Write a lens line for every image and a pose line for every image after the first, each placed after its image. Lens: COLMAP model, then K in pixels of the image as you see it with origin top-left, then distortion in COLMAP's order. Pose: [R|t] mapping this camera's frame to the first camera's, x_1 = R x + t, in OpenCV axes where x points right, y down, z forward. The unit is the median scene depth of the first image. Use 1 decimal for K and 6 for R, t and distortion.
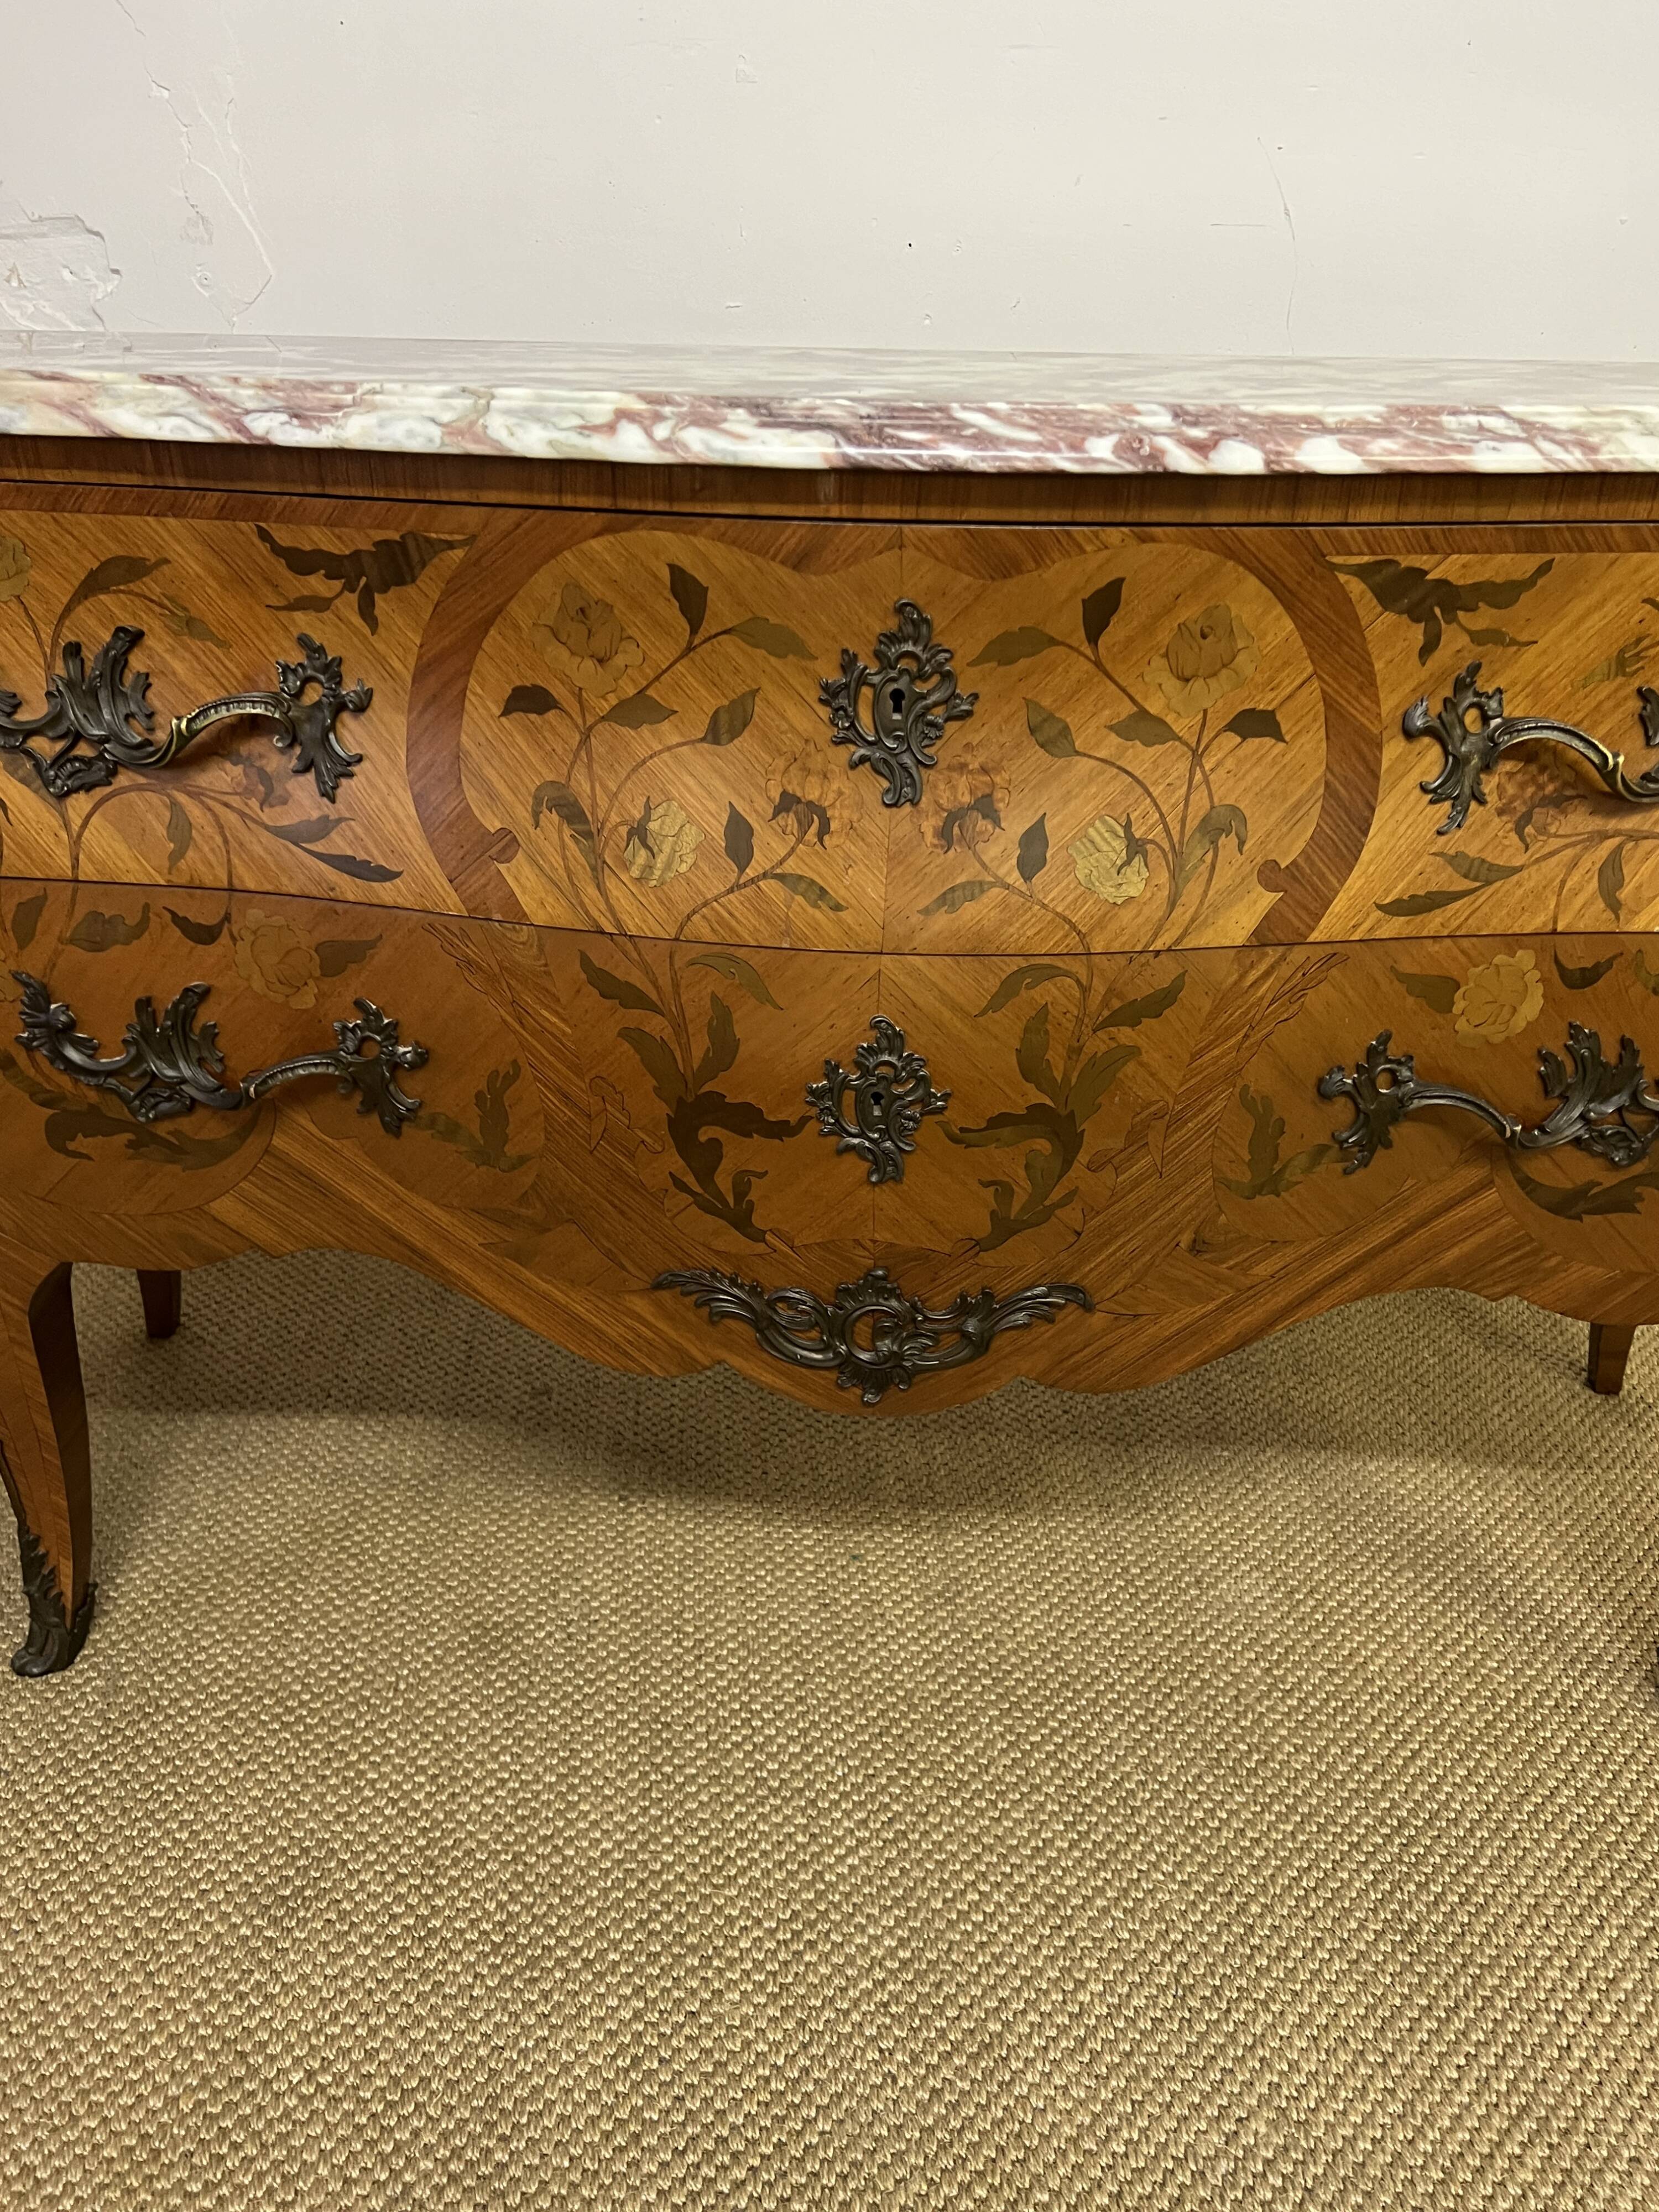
lens RADIAL K [[1667.6, 0, 839.5], [0, 1667.6, 1121.2], [0, 0, 1]] dist [0.040068, -0.034712]
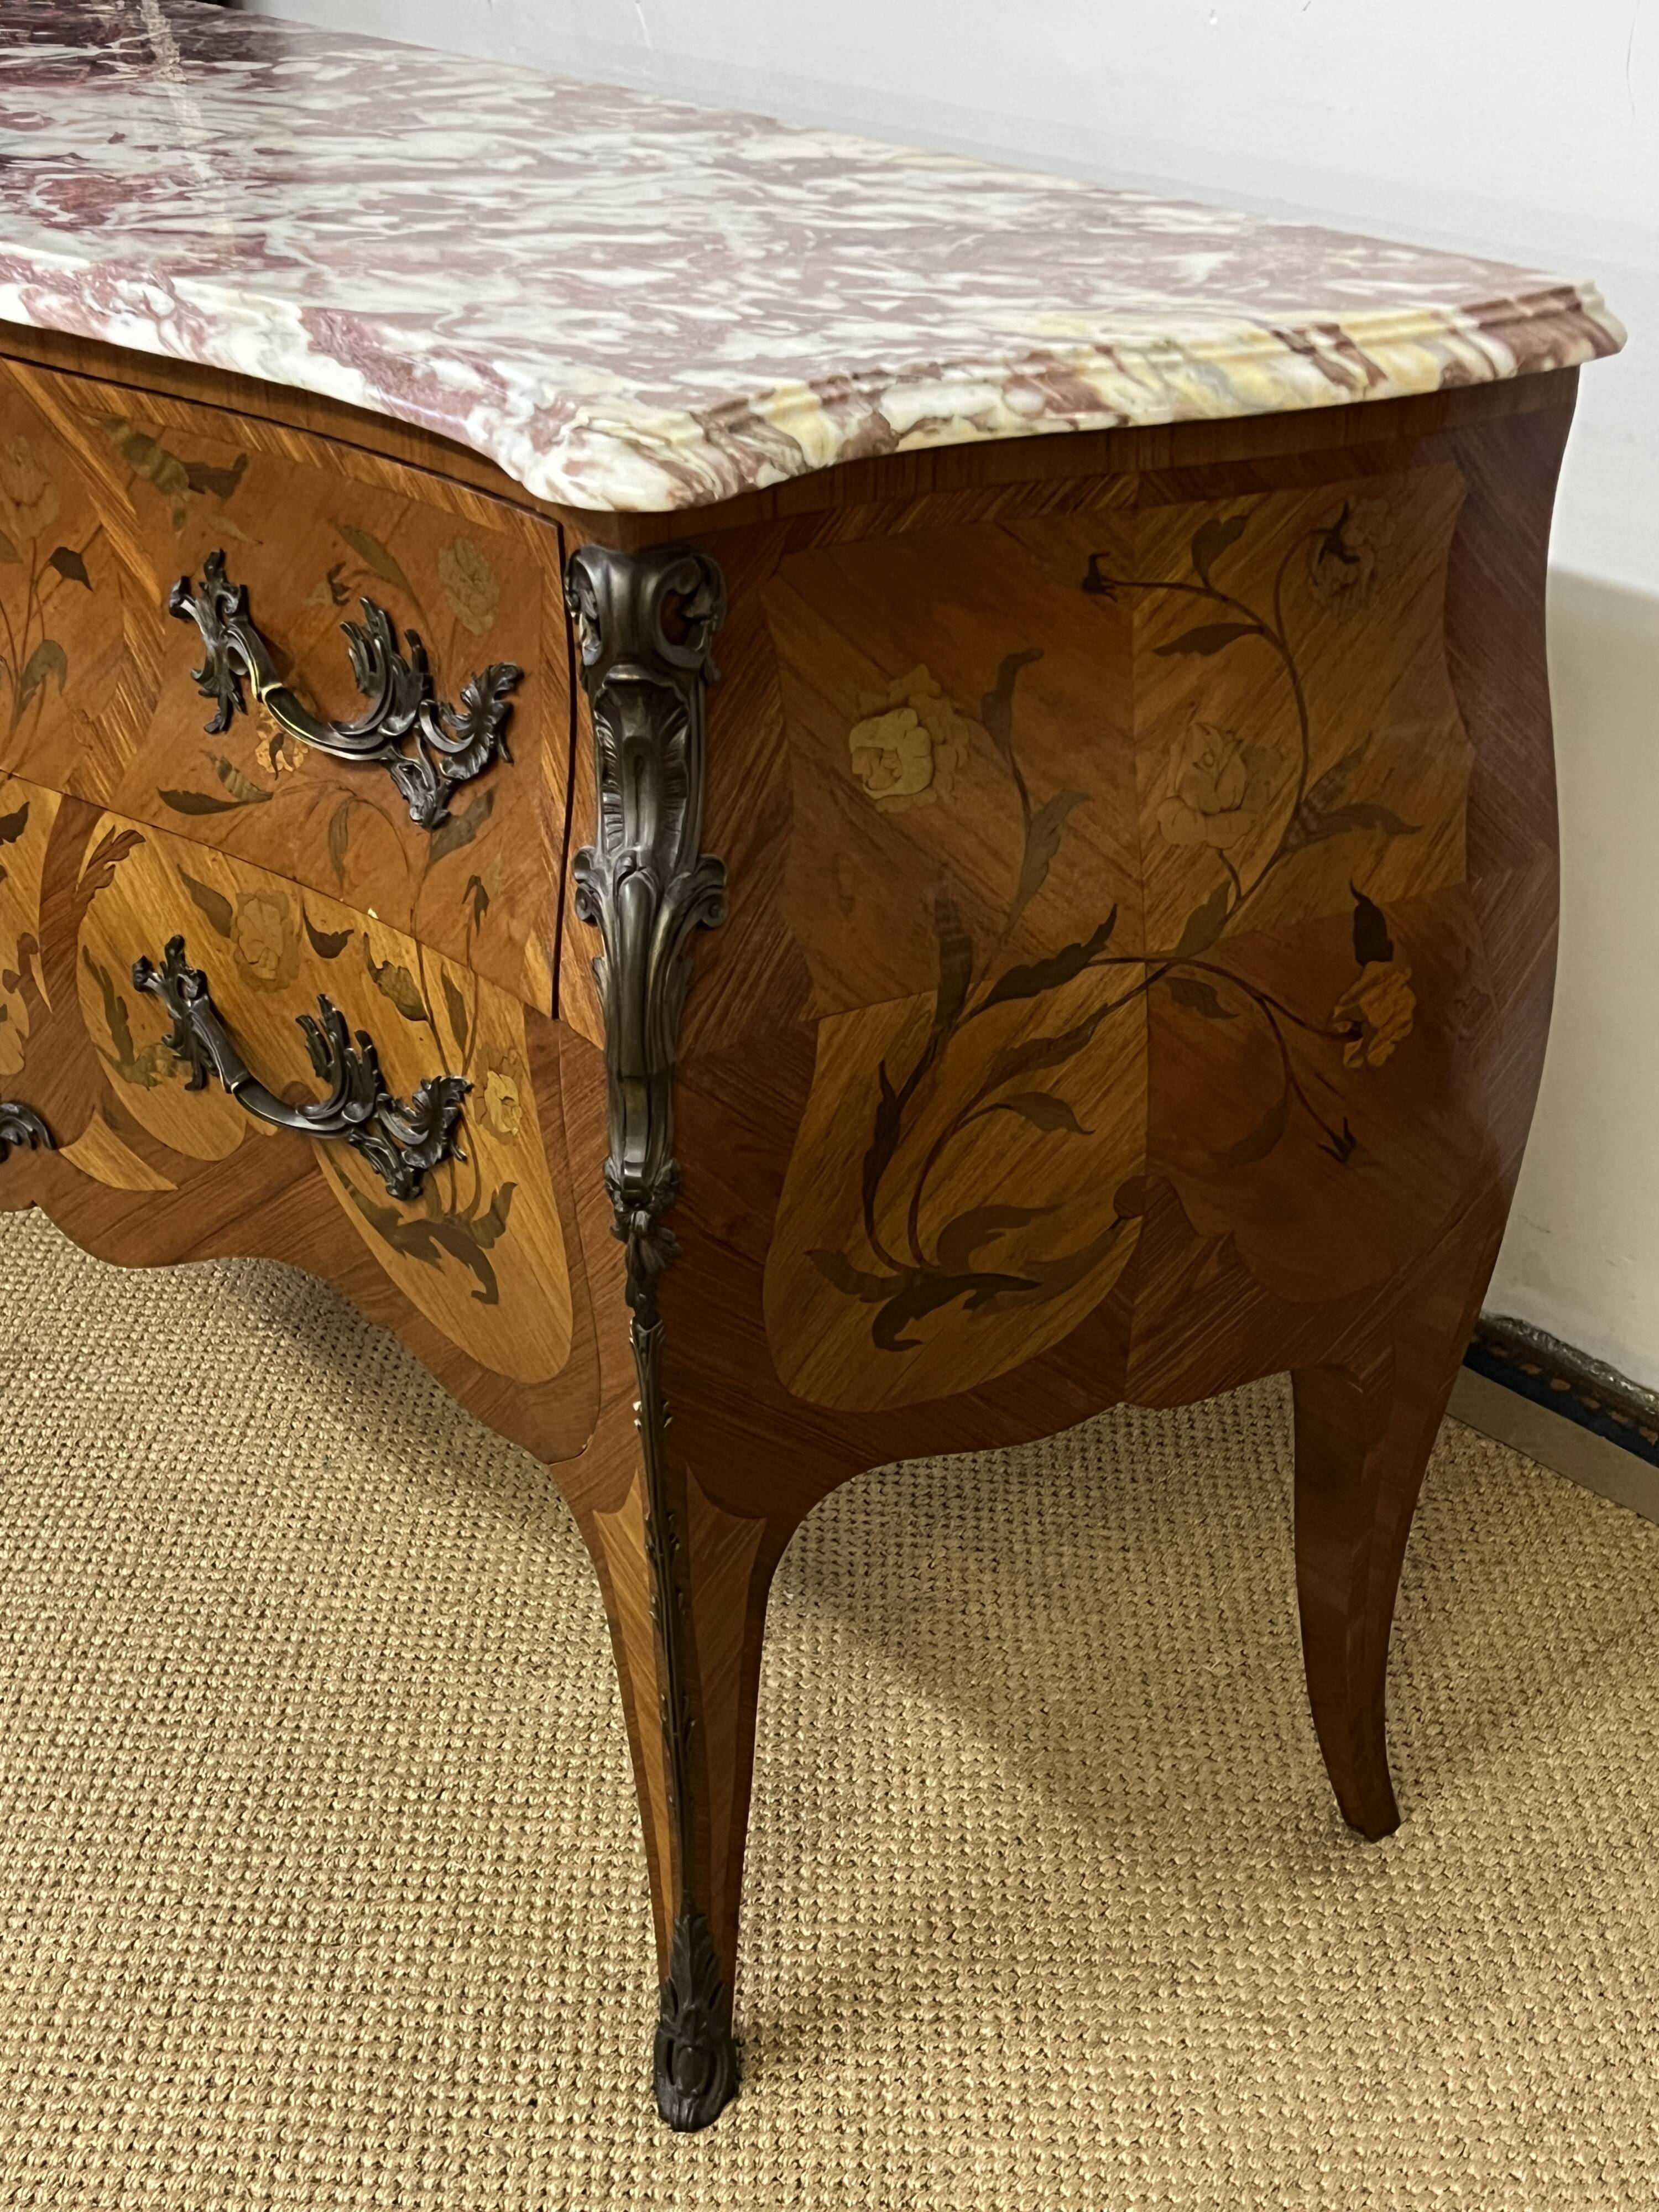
lens RADIAL K [[2830.1, 0, 847.9], [0, 2830.1, 1125.5], [0, 0, 1]] dist [0.118392, 0.000000]
pose [[0.663633, 0.333662, -0.669523, 1.677578], [-0.323145, 0.935067, 0.145696, -0.307148], [0.674662, 0.119664, 0.728362, 0.140588]]
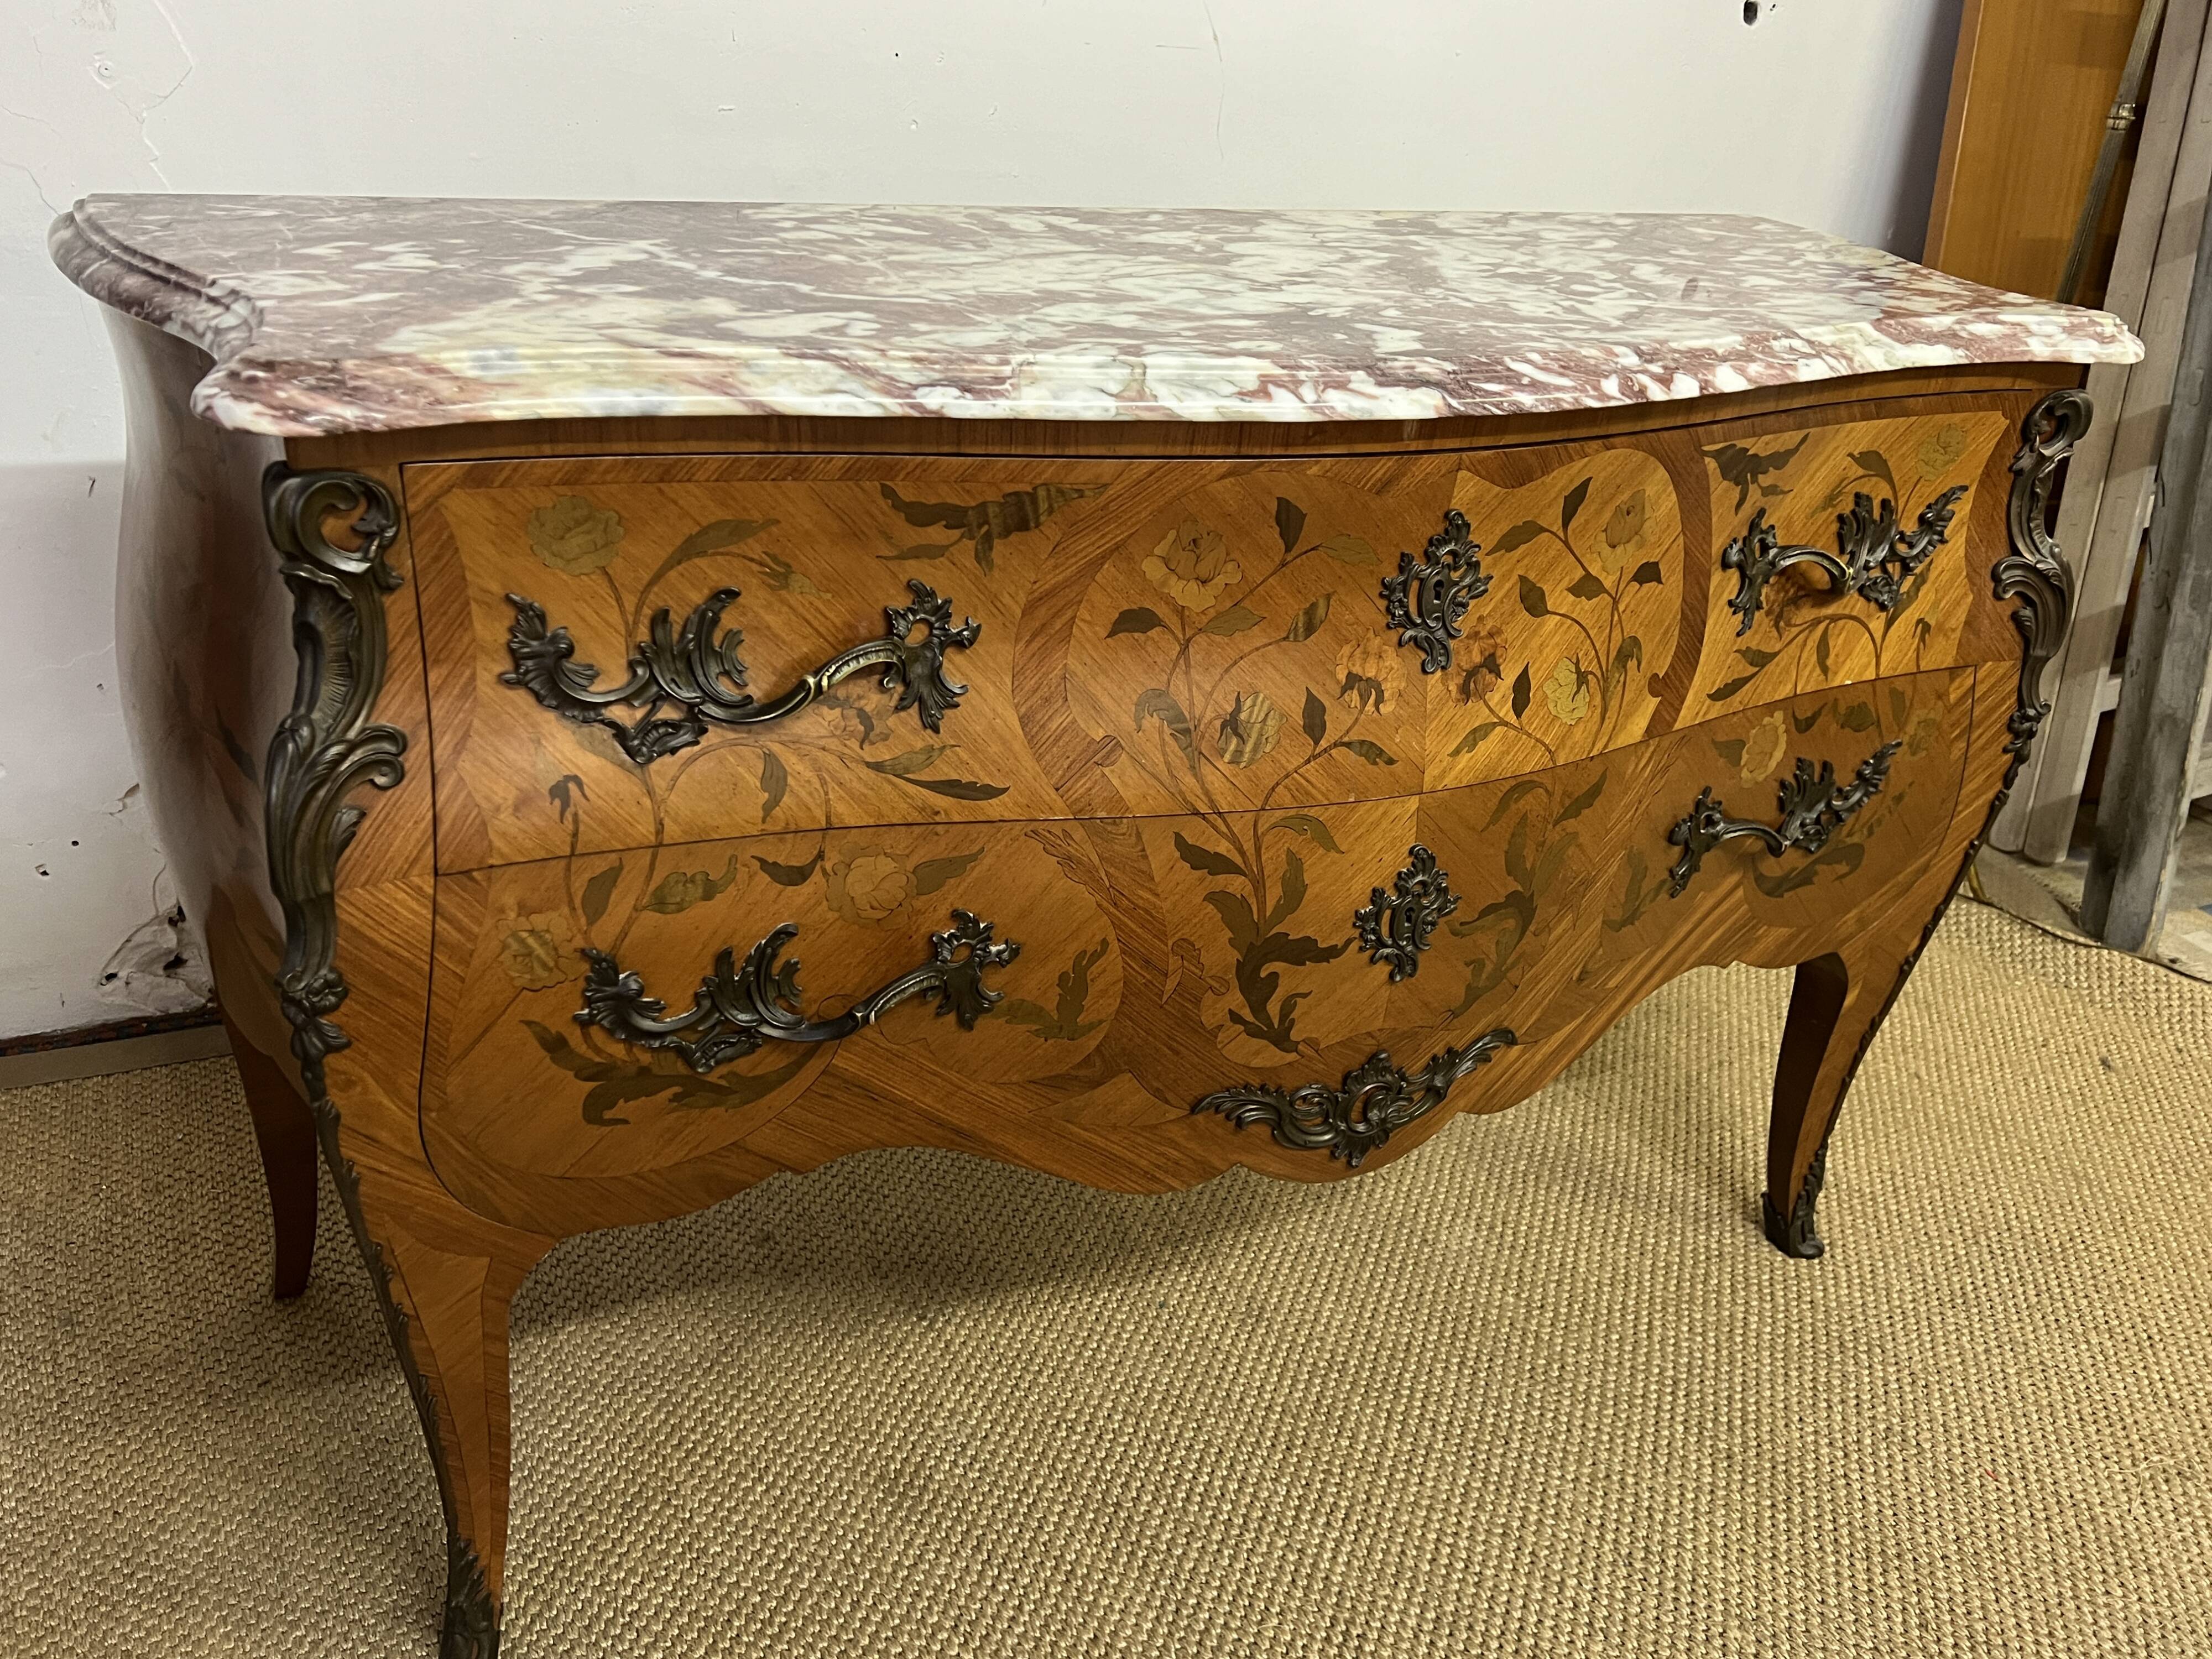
lens RADIAL K [[1746.1, 0, 1122.9], [0, 1746.1, 823.4], [0, 0, 1]] dist [0.050294, -0.025899]
pose [[0.881817, -0.168021, 0.440644, -0.700587], [0.156197, 0.985697, 0.063272, -0.188504], [-0.444973, 0.013033, 0.895449, -0.019927]]
